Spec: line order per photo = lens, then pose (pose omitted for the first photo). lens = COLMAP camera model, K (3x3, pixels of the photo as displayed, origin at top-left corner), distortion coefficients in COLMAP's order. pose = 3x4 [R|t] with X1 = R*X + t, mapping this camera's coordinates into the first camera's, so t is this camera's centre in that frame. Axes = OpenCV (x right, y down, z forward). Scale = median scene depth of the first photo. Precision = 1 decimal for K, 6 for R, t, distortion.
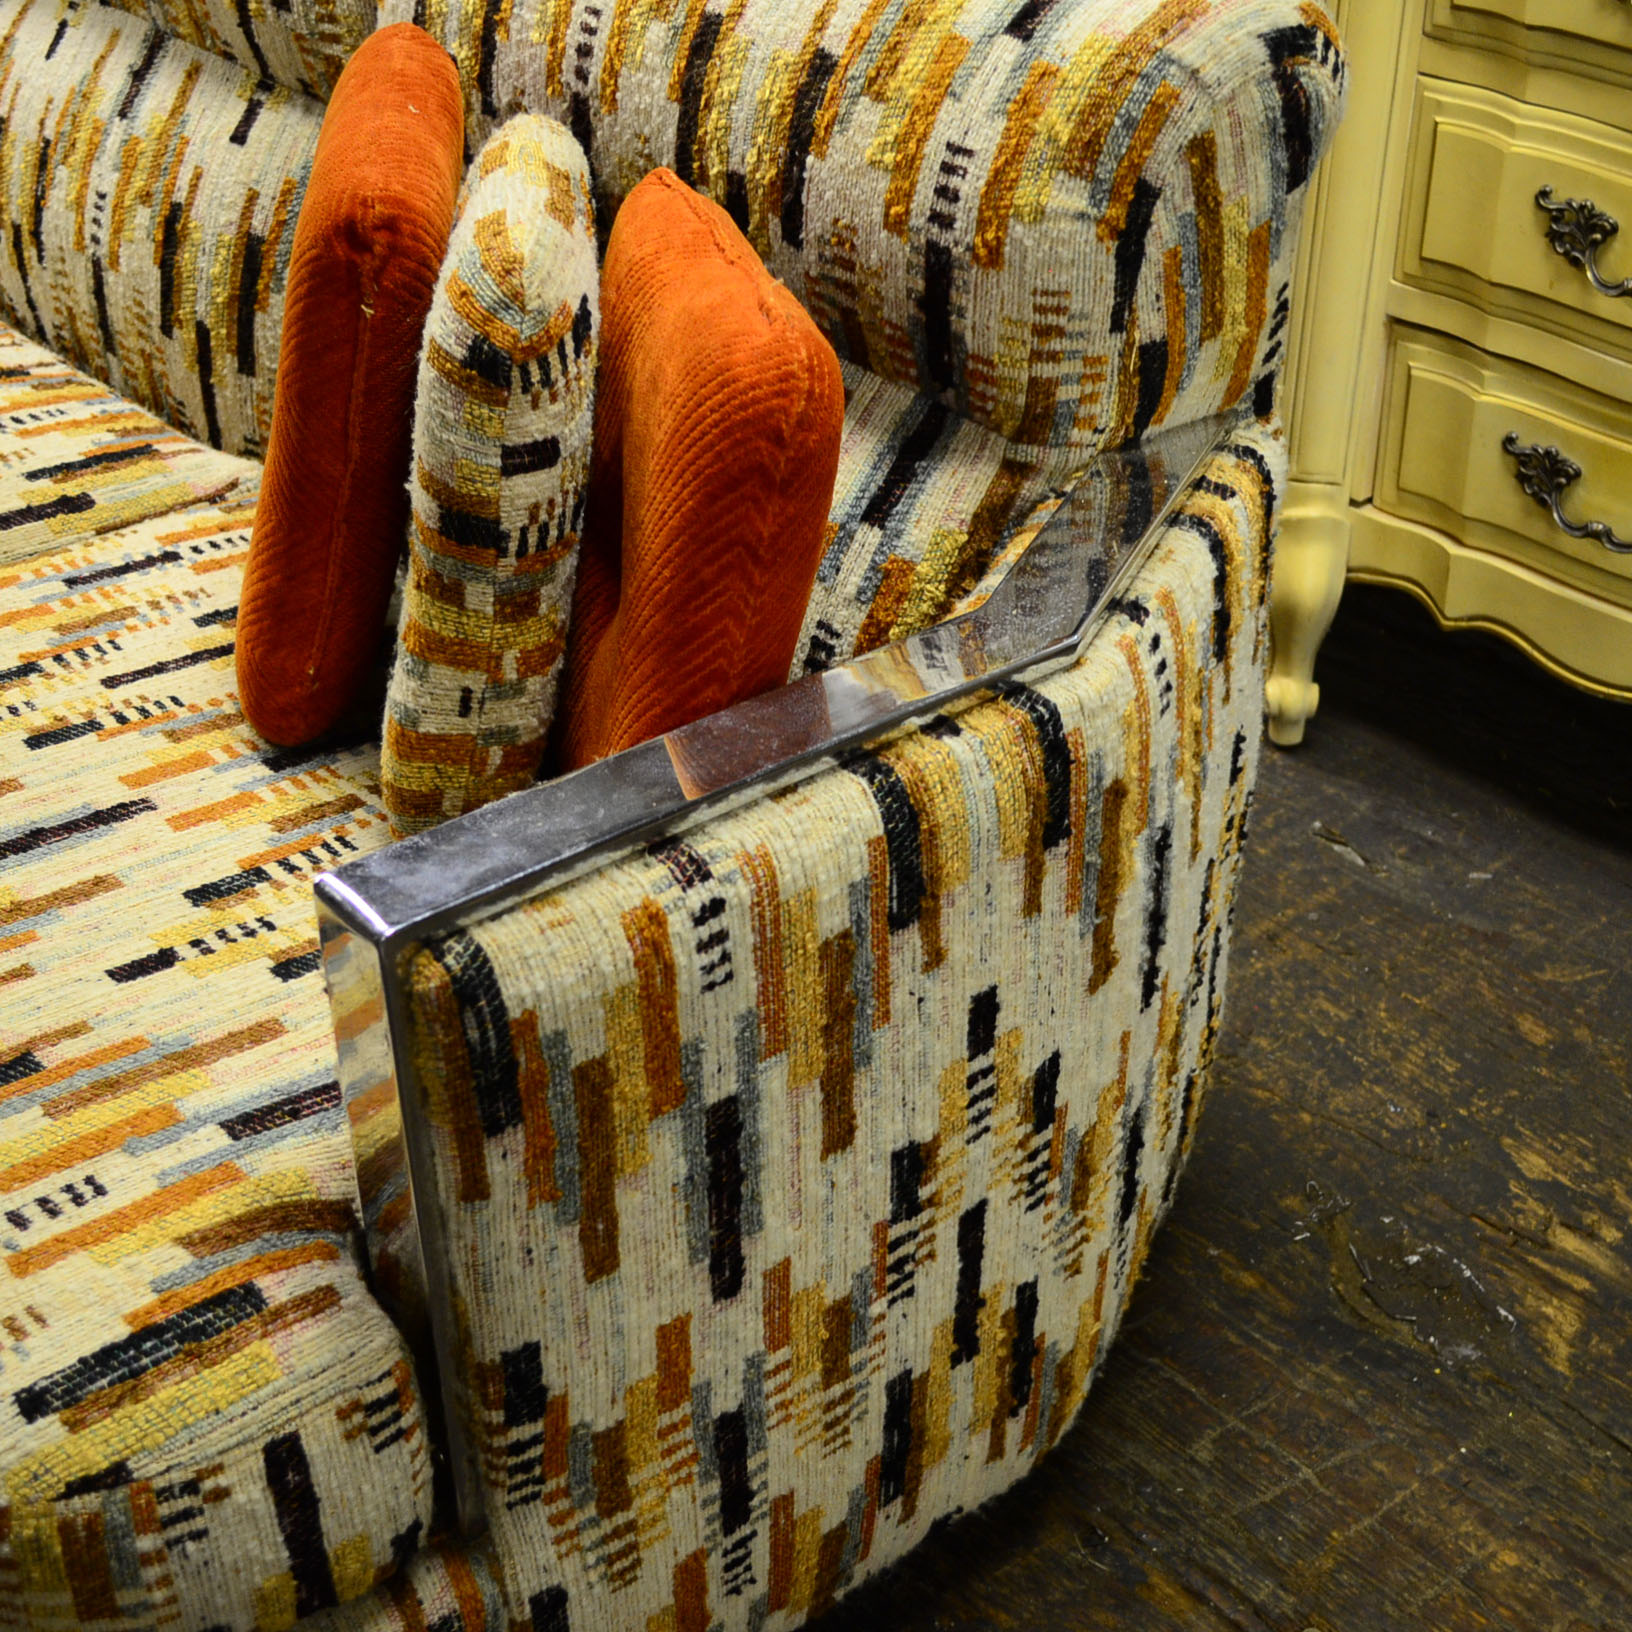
lens RADIAL K [[2378.1, 0, 834.1], [0, 2378.1, 821.0], [0, 0, 1]] dist [-0.030257, 0.015972]
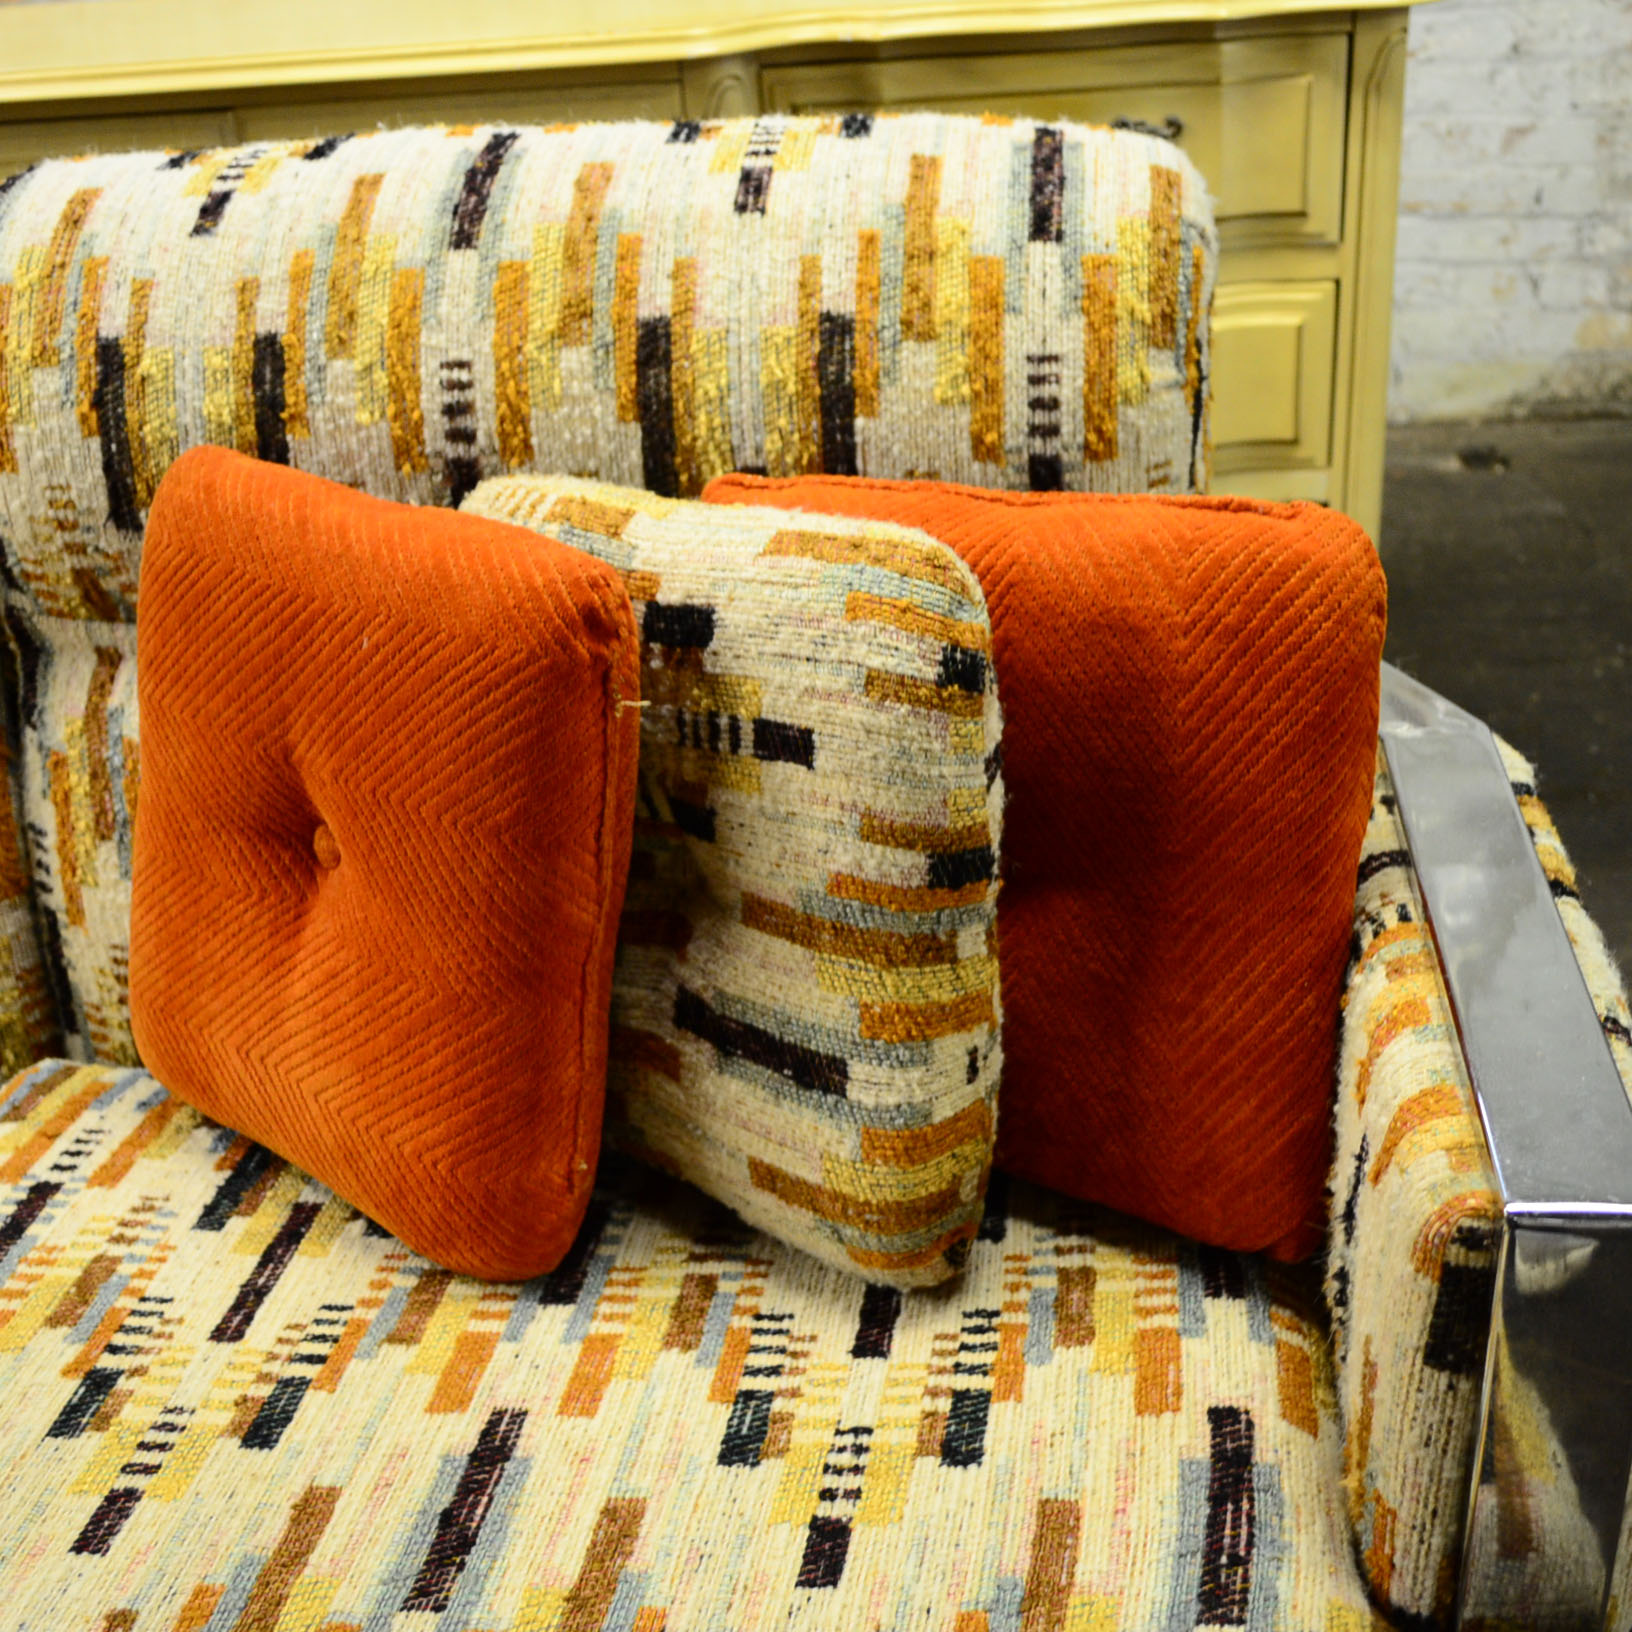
lens RADIAL K [[2009.0, 0, 836.9], [0, 2009.0, 828.2], [0, 0, 1]] dist [-0.023101, 0.002184]
pose [[0.725802, -0.370161, 0.579821, -0.567899], [0.433172, 0.900715, 0.032790, -0.168573], [-0.534390, 0.227363, 0.814084, 0.399871]]
